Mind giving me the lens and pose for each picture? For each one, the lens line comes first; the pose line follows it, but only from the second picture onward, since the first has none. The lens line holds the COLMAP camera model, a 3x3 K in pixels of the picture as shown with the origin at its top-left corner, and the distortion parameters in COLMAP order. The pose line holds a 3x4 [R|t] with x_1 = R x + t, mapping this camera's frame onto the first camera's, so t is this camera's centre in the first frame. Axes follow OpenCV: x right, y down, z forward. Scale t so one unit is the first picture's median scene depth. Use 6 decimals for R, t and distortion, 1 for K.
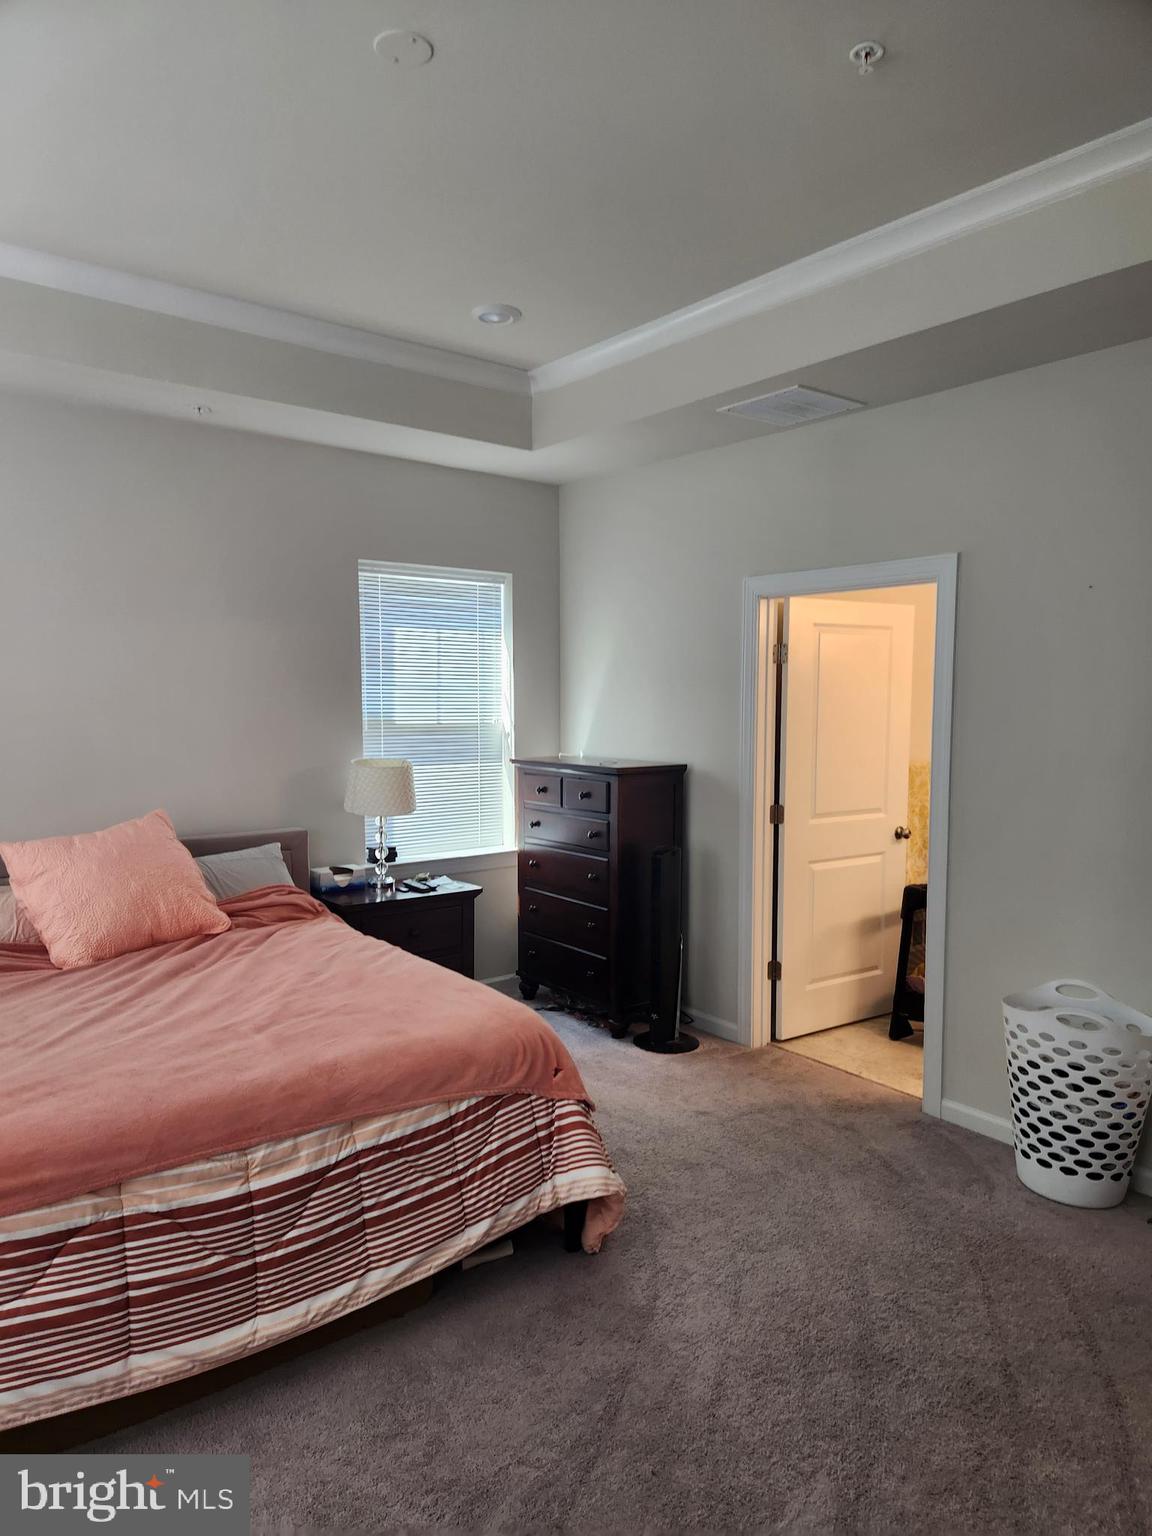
lens RADIAL K [[1021.0, 0, 576.9], [0, 1021.0, 792.0], [0, 0, 1]] dist [0.069004, -0.063354]
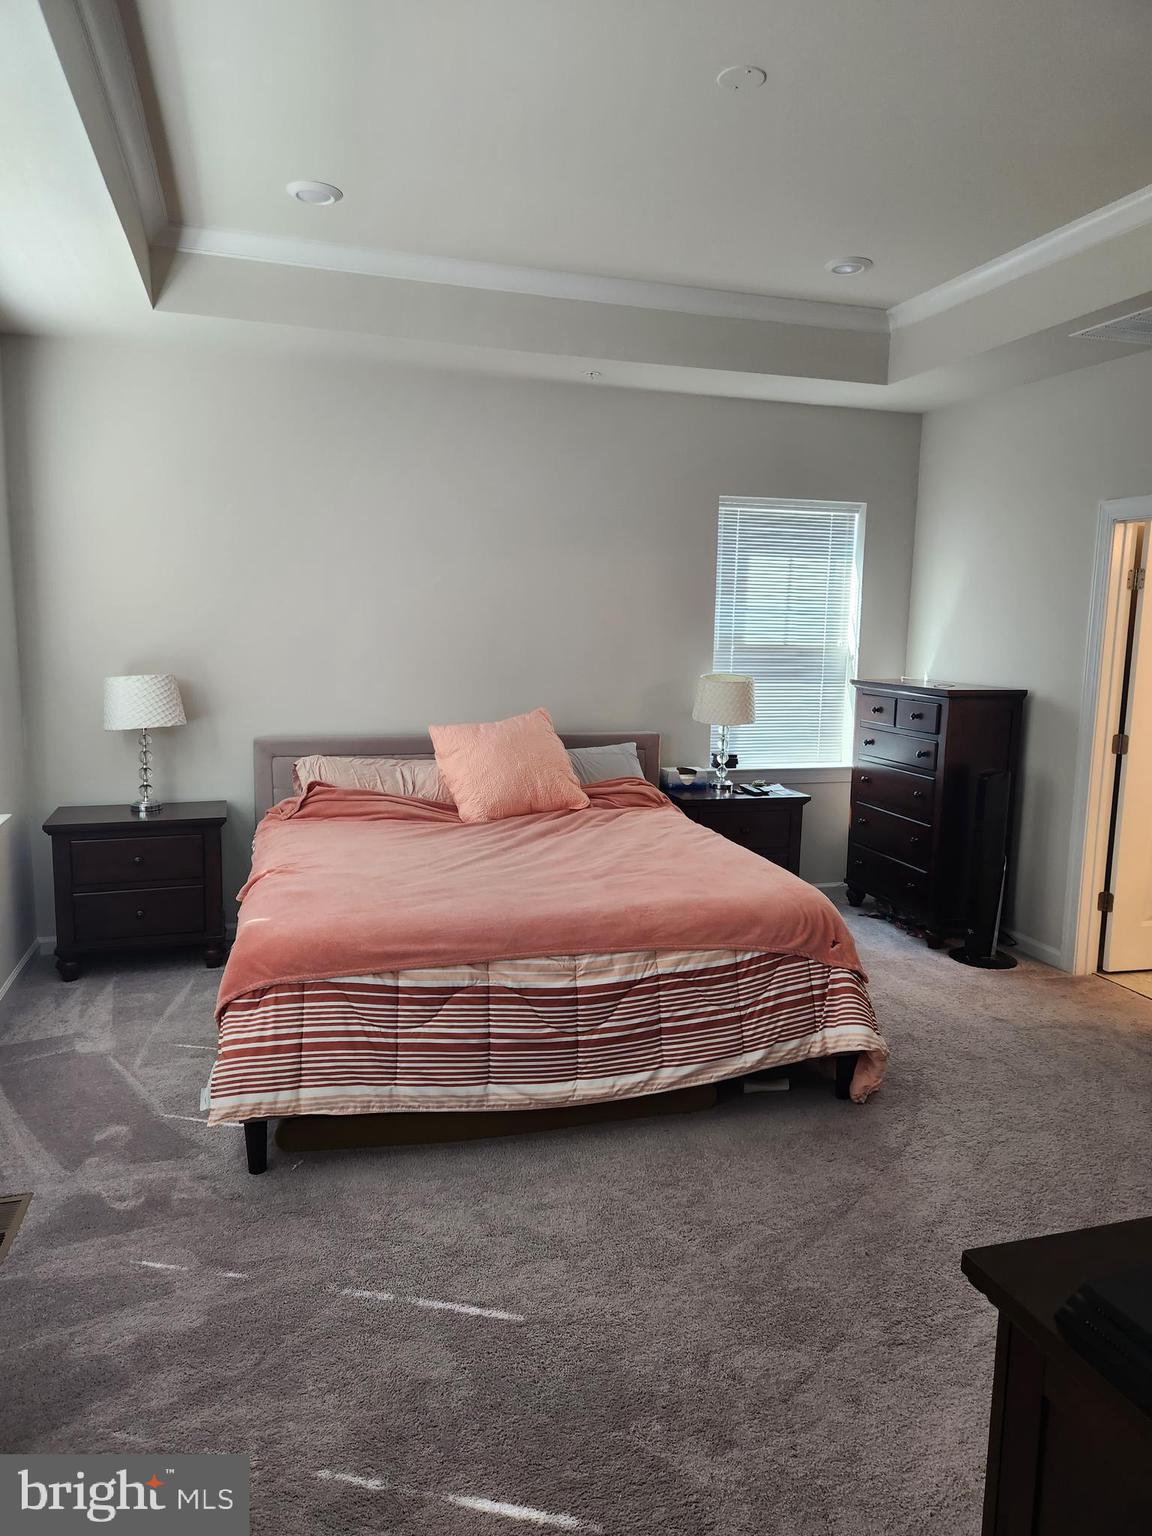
lens RADIAL K [[1021.0, 0, 584.8], [0, 1021.0, 760.4], [0, 0, 1]] dist [0.069004, -0.063354]
pose [[0.930793, 0.064850, -0.359749, 0.099640], [-0.050932, 0.997546, 0.048044, 0.020754], [0.361982, -0.026396, 0.931811, -0.144241]]
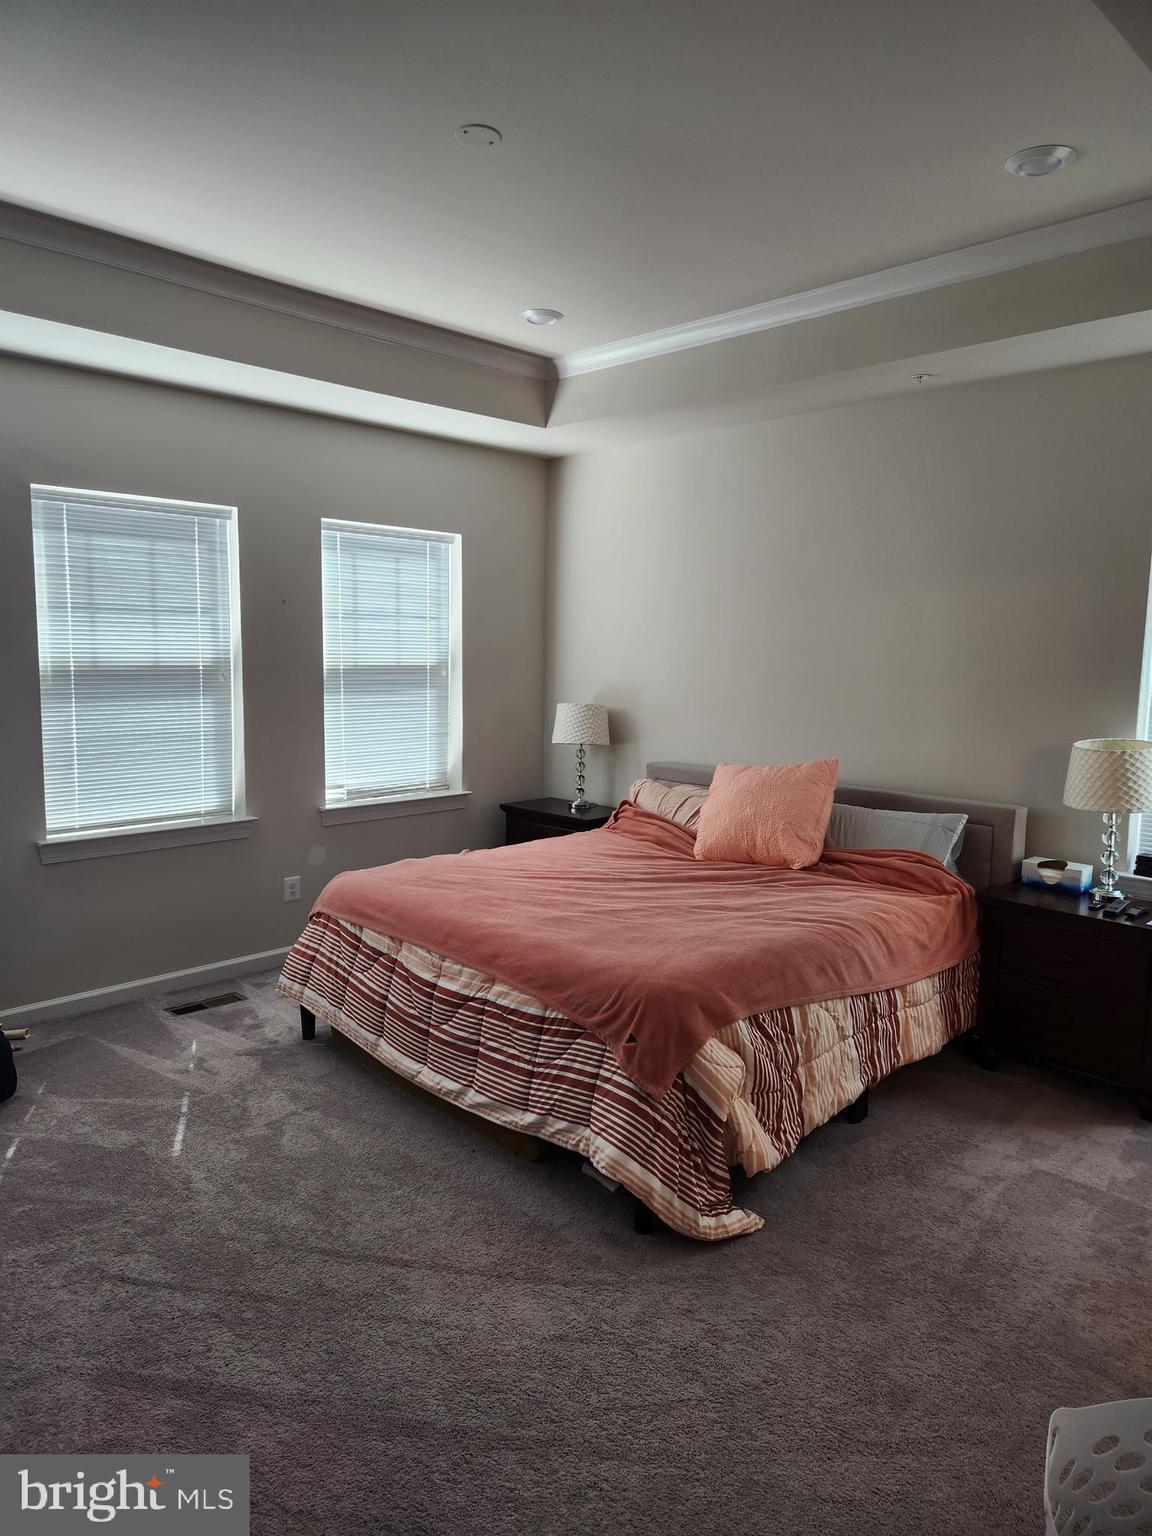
lens RADIAL K [[1021.0, 0, 562.7], [0, 1021.0, 766.2], [0, 0, 1]] dist [0.069004, -0.063354]
pose [[0.103051, 0.116635, -0.987814, 0.748483], [-0.109781, 0.988368, 0.105248, -0.066172], [0.988599, 0.097598, 0.114657, 0.652562]]
